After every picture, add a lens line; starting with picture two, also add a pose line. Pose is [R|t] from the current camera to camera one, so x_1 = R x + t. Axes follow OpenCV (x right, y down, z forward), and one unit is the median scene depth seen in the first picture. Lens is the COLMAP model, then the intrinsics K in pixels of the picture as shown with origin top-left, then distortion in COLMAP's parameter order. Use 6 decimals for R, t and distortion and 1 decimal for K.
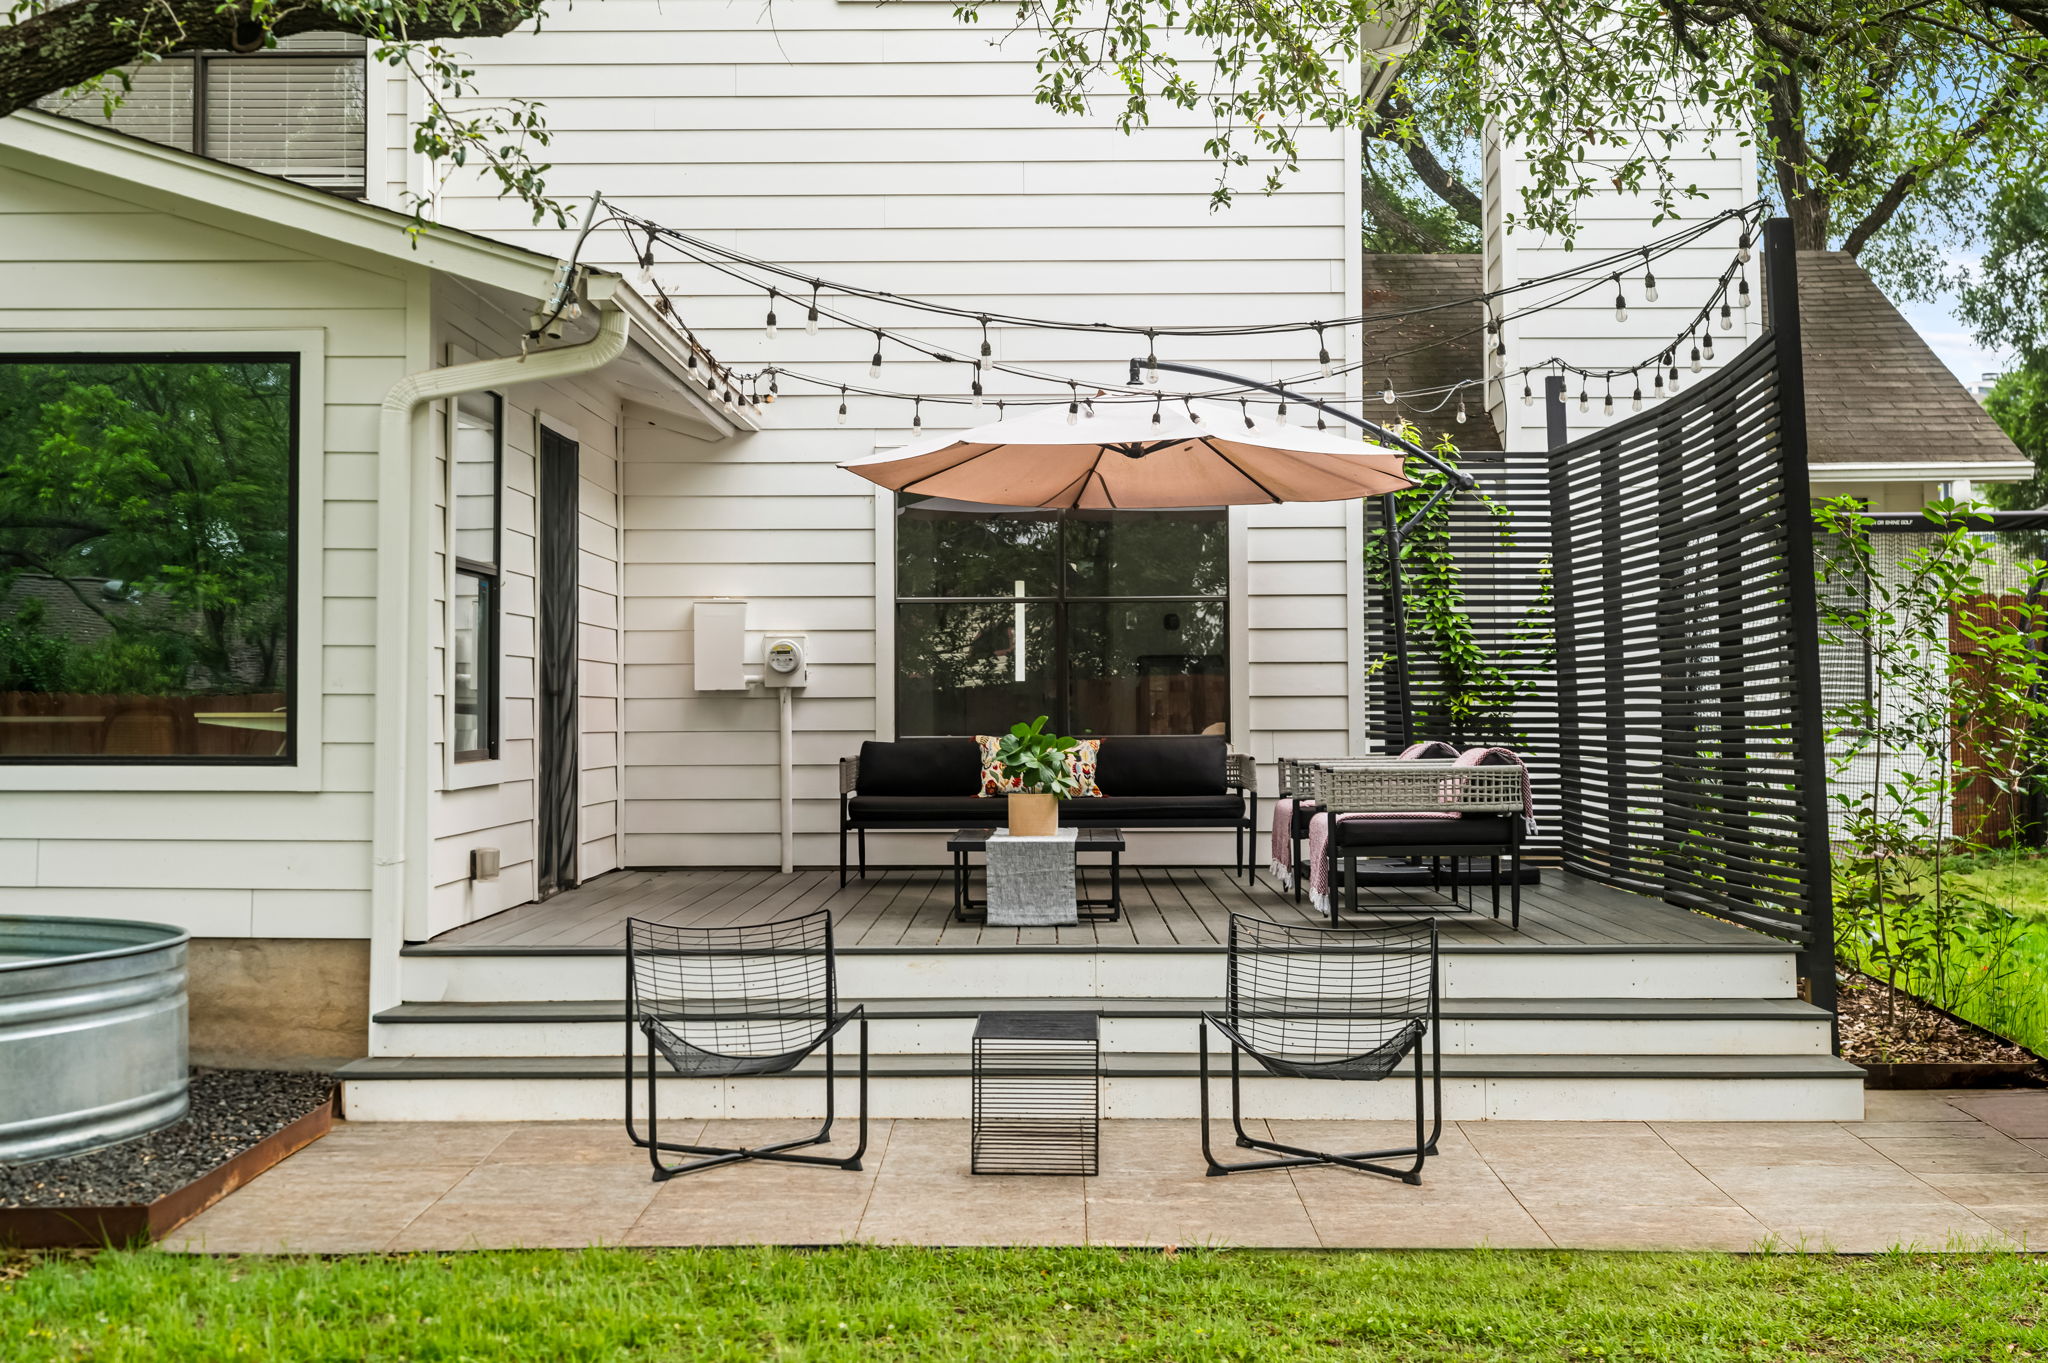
lens RADIAL K [[2863.3, 0, 996.0], [0, 2863.3, 419.4], [0, 0, 1]] dist [0.016743, 0.113514]
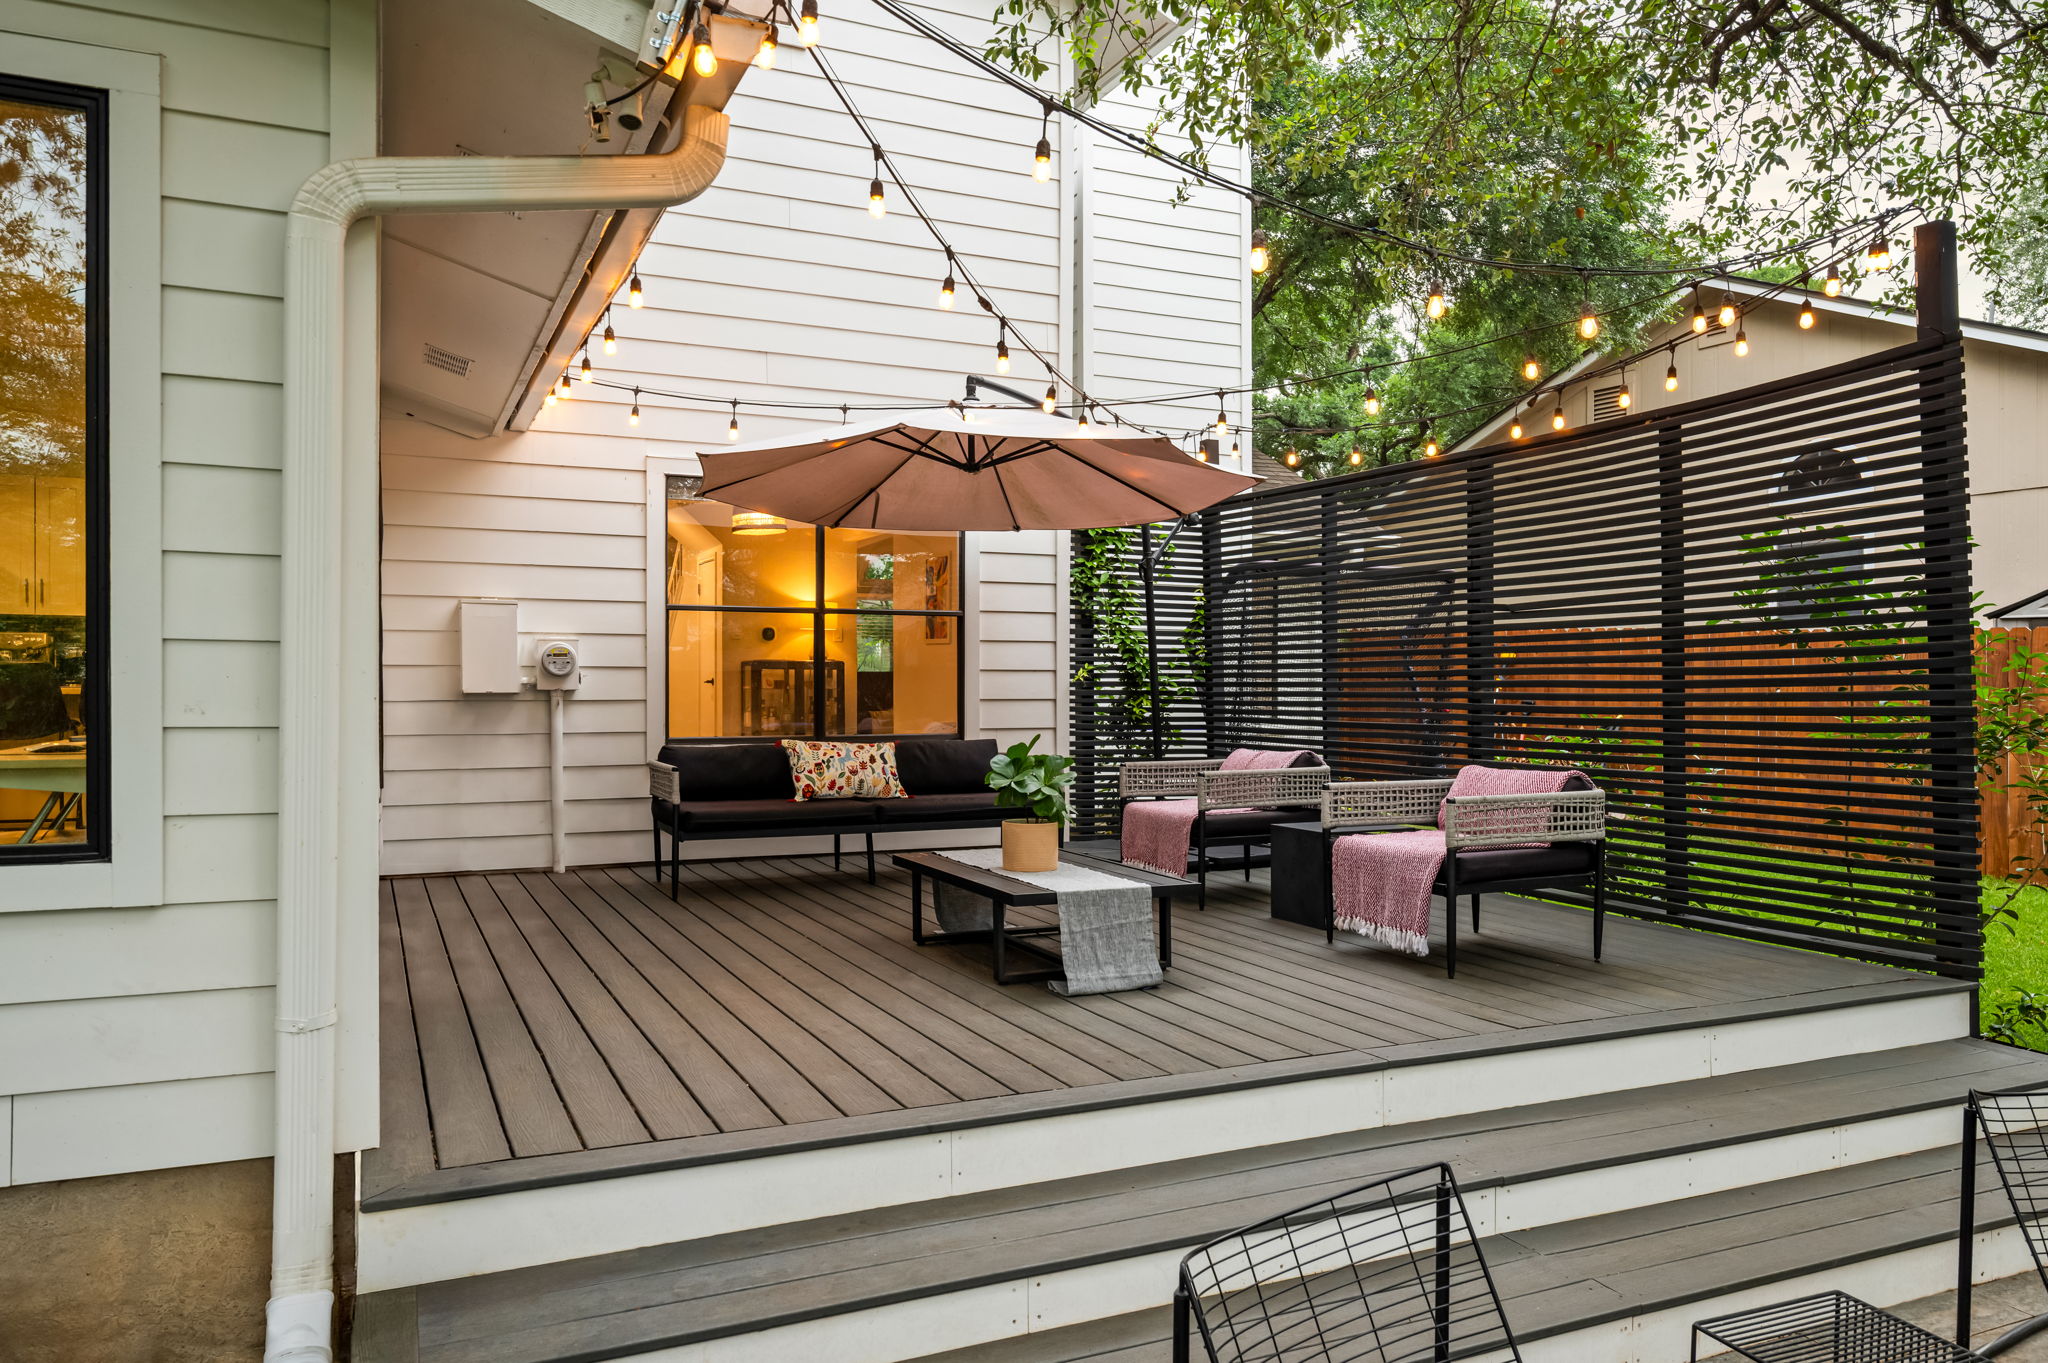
lens RADIAL K [[1429.8, 0, 1024.0], [0, 1429.8, 681.5], [0, 0, 1]] dist [0.026428, -0.046112]
pose [[0.898799, 0.006664, 0.438310, -0.163863], [-0.050583, 0.994782, 0.088601, 0.042584], [-0.435433, -0.101806, 0.894446, 0.540093]]
